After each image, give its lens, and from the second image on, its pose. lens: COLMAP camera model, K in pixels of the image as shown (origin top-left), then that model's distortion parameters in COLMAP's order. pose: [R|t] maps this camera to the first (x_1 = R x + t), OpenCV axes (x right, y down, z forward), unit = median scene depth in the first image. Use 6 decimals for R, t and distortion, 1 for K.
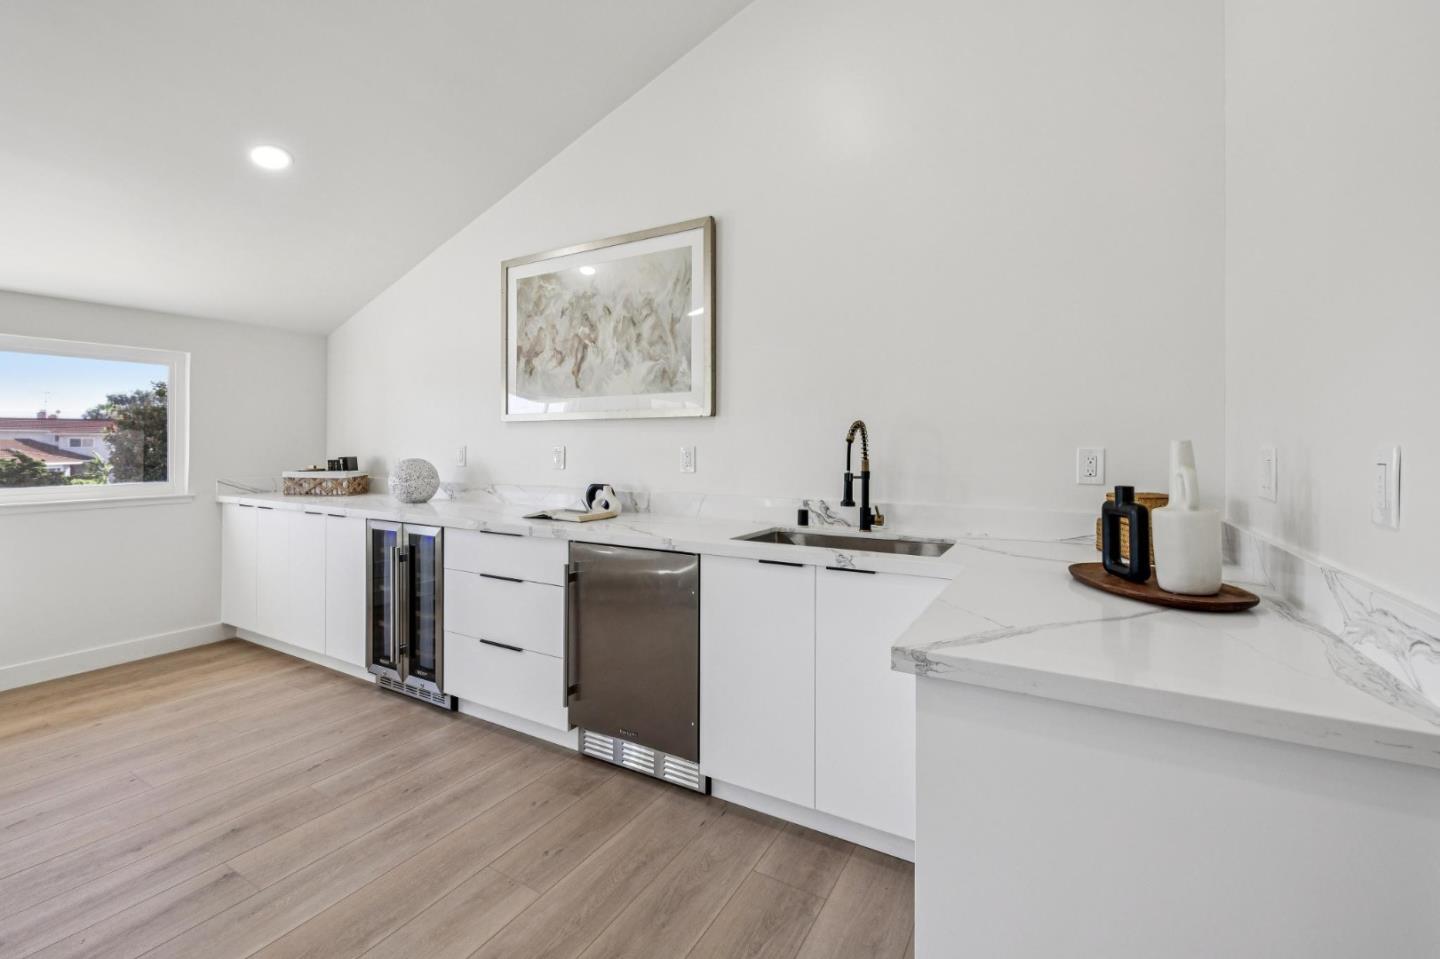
lens RADIAL K [[609.1, 0, 720.0], [0, 609.1, 479.5], [0, 0, 1]] dist [0.001886, 0.000066]
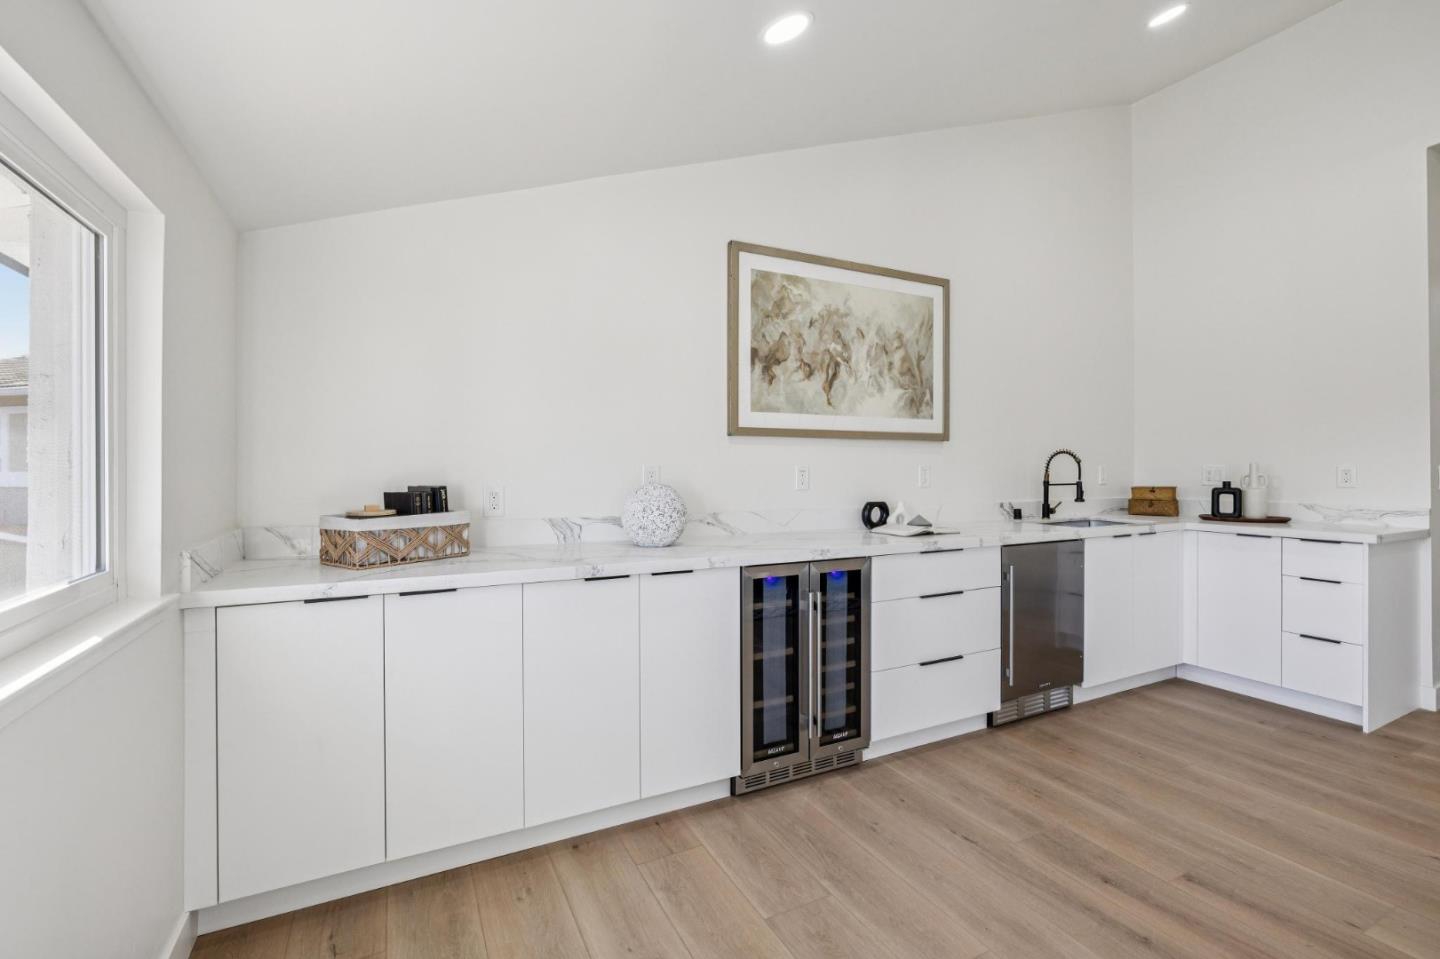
lens RADIAL K [[634.1, 0, 718.2], [0, 634.1, 502.6], [0, 0, 1]] dist [-0.004979, 0.000076]
pose [[0.545949, -0.052585, 0.836167, -1.206168], [0.045370, 0.998420, 0.033165, -0.037422], [-0.836589, 0.019830, 0.547472, 0.609181]]
